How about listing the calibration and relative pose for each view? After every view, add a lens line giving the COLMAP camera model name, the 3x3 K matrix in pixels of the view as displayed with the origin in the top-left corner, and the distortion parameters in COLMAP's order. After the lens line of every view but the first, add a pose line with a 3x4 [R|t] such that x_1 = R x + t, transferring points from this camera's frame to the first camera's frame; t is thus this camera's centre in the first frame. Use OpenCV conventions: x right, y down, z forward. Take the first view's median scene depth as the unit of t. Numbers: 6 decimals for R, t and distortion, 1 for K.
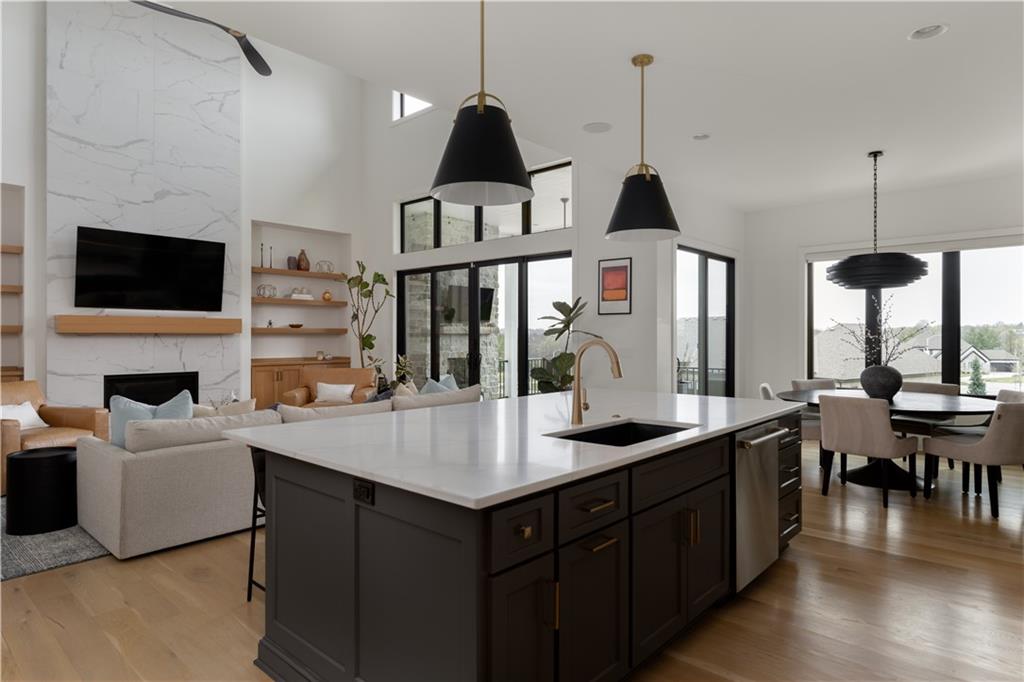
lens RADIAL K [[589.8, 0, 515.2], [0, 589.8, 335.5], [0, 0, 1]] dist [0.001121, 0.000651]
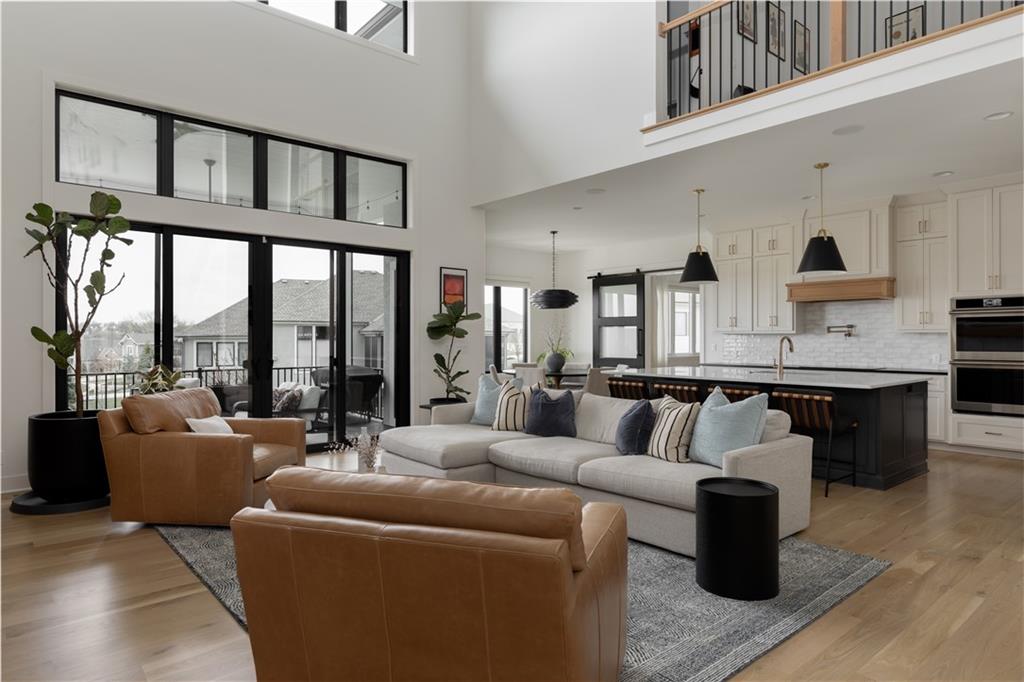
lens RADIAL K [[606.4, 0, 509.9], [0, 606.4, 342.8], [0, 0, 1]] dist [-0.004366, 0.004529]
pose [[0.129898, -0.007025, 0.991502, -0.915651], [0.003188, 0.999973, 0.006667, 0.007412], [-0.991522, 0.002295, 0.129917, 0.682845]]
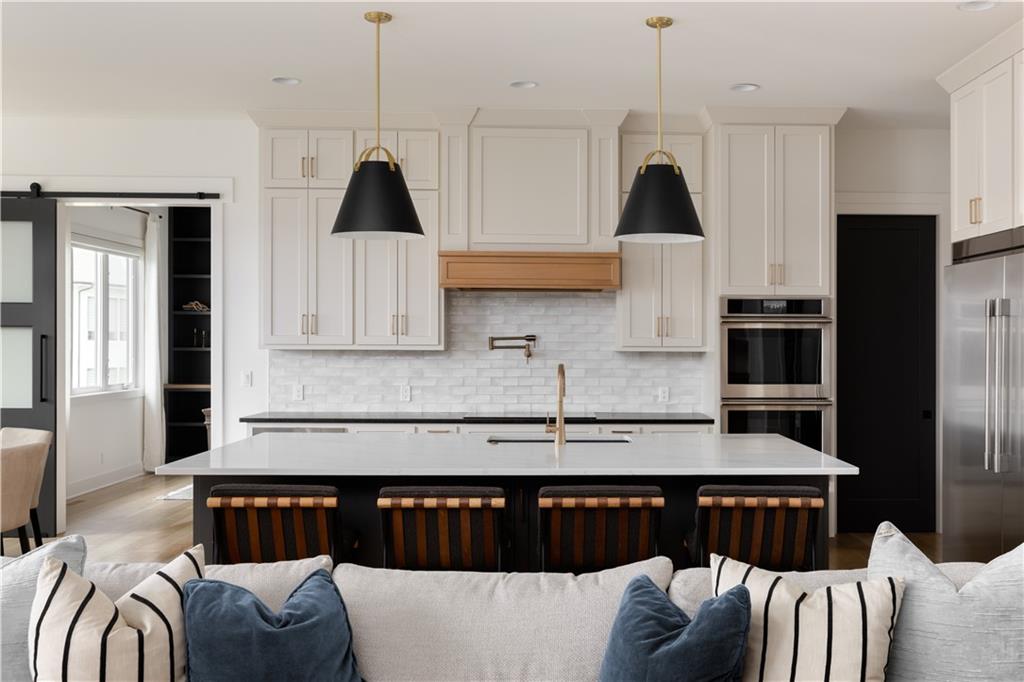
lens RADIAL K [[1030.0, 0, 519.6], [0, 1030.0, 340.1], [0, 0, 1]] dist [0.005251, 0.000000]
pose [[-0.694327, -0.004148, 0.719648, -0.459824], [-0.003913, 0.999990, 0.001989, -0.013500], [-0.719649, -0.001435, -0.694336, 0.930014]]
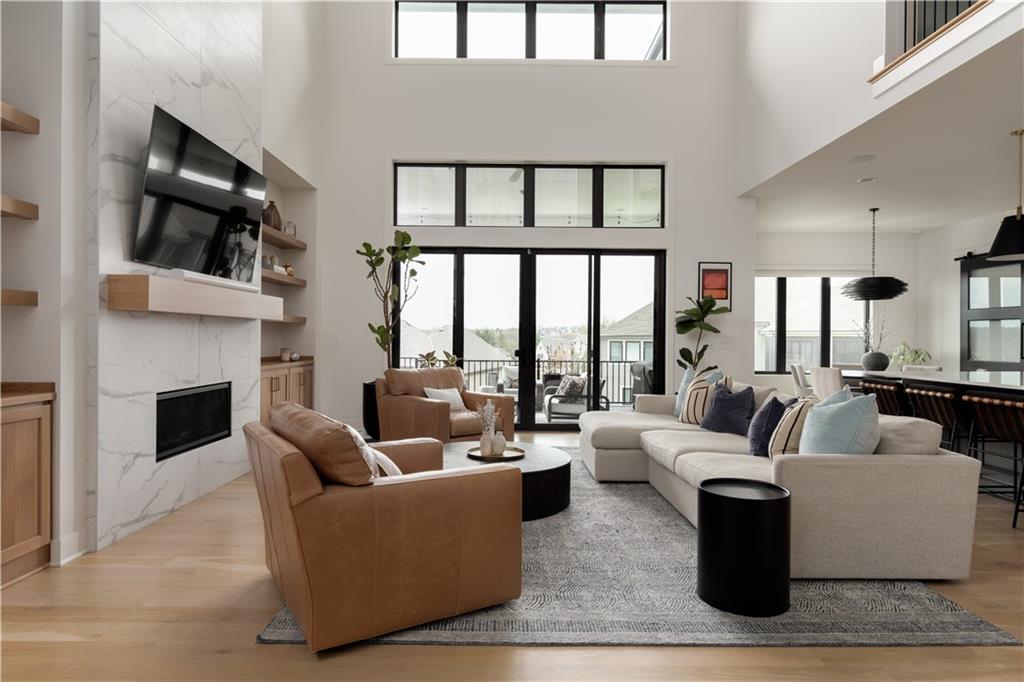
lens RADIAL K [[606.4, 0, 520.0], [0, 606.4, 345.2], [0, 0, 1]] dist [-0.004366, 0.004529]
pose [[0.736687, -0.001705, 0.676231, -0.826330], [-0.004105, 0.999967, 0.006993, 0.021076], [-0.676221, -0.007928, 0.736656, 0.365411]]
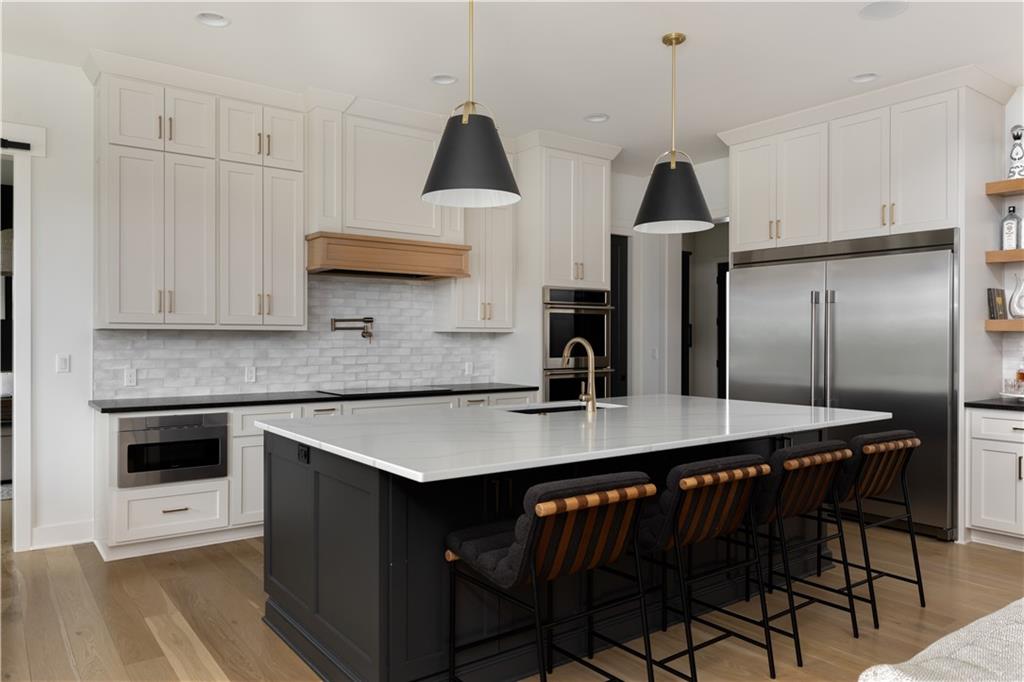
lens RADIAL K [[729.4, 0, 512.9], [0, 729.4, 341.3], [0, 0, 1]] dist [-0.005901, -0.000979]
pose [[-0.983443, -0.005072, 0.181146, -0.024662], [-0.003505, 0.999954, 0.008972, 0.001972], [-0.181183, 0.008188, -0.983415, 0.959460]]
